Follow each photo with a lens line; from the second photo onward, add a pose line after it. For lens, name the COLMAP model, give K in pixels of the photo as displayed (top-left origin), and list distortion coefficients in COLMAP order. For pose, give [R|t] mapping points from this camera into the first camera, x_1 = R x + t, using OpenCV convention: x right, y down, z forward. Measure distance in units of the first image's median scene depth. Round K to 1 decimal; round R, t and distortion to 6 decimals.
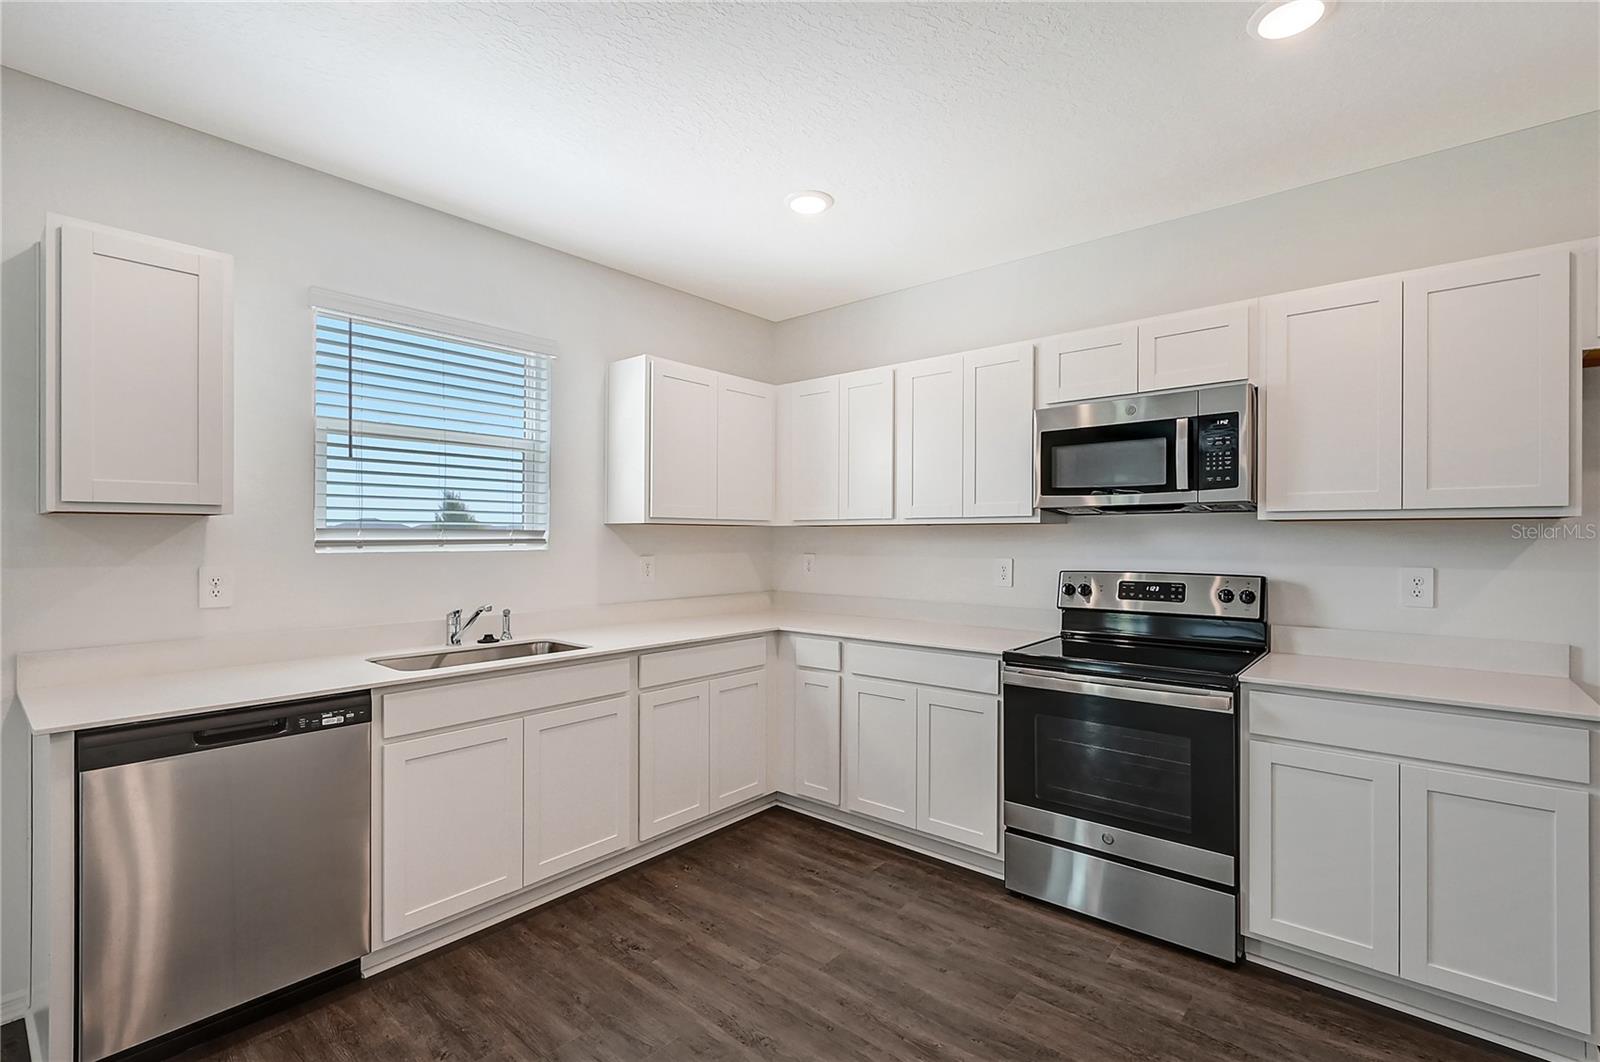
lens RADIAL K [[732.8, 0, 800.9], [0, 732.8, 534.7], [0, 0, 1]] dist [0.007927, -0.000927]
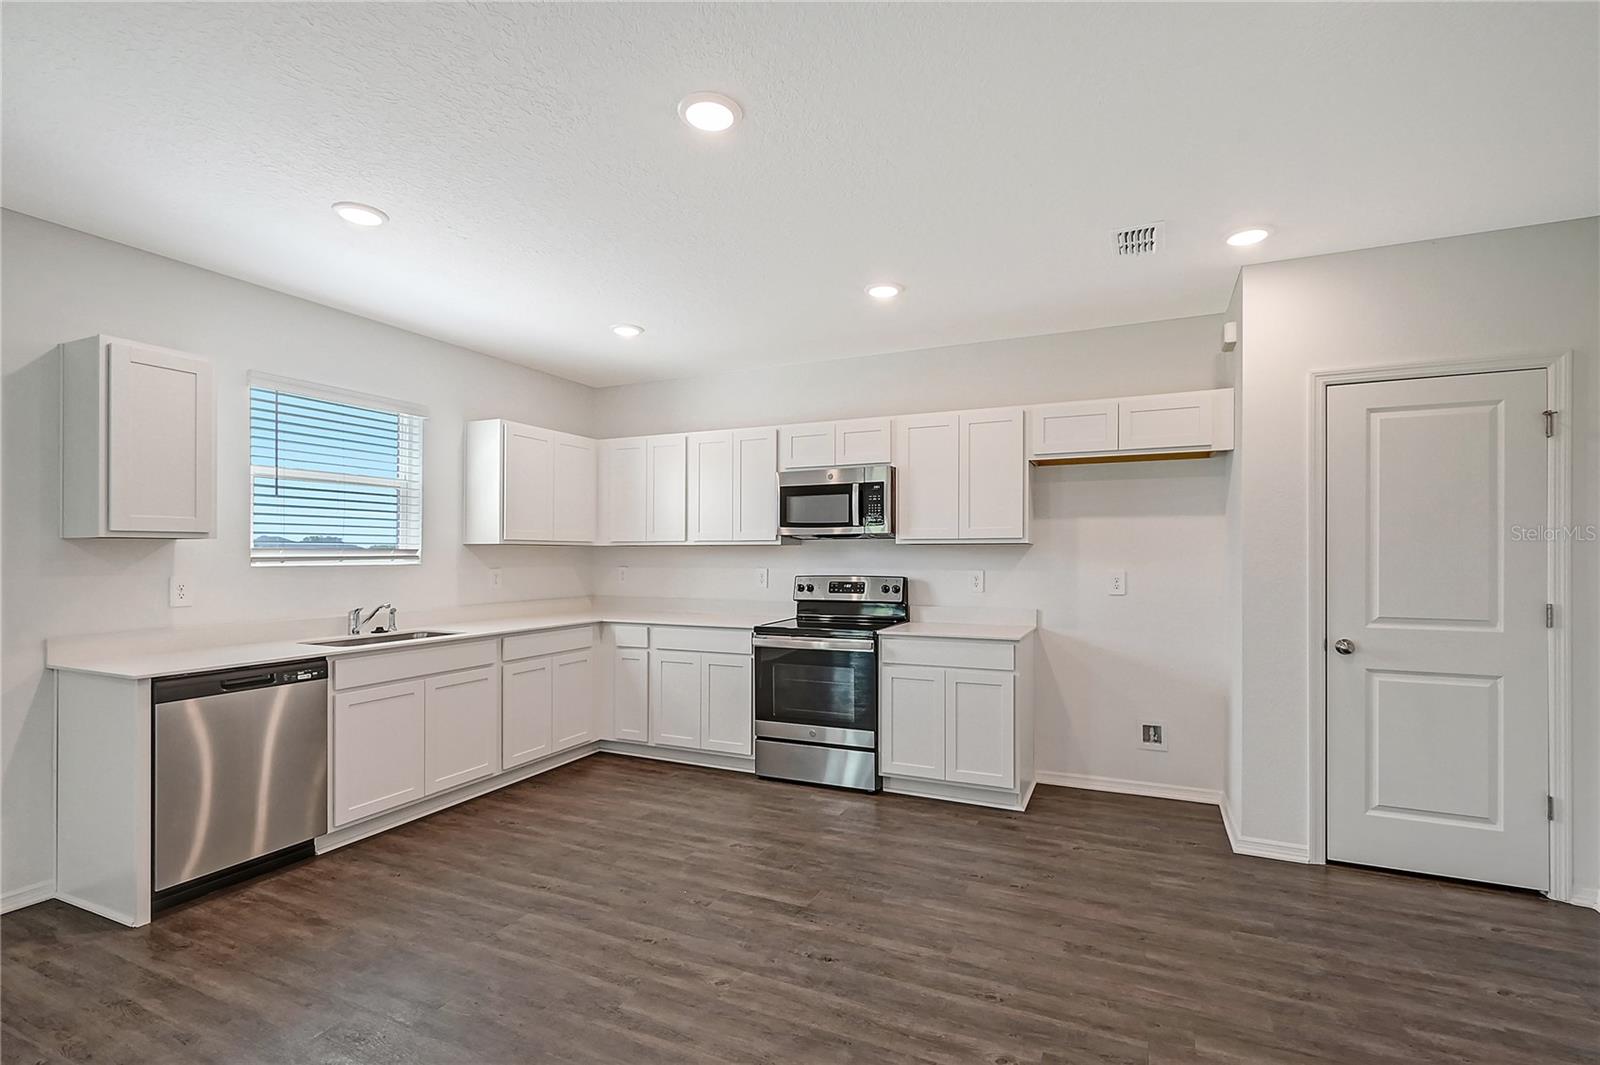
lens RADIAL K [[732.8, 0, 815.7], [0, 732.8, 551.1], [0, 0, 1]] dist [0.007927, -0.000927]
pose [[0.959022, -0.000351, 0.283330, -0.046530], [0.000724, 0.999999, -0.001212, -0.000656], [-0.283330, 0.001367, 0.959022, -0.569255]]
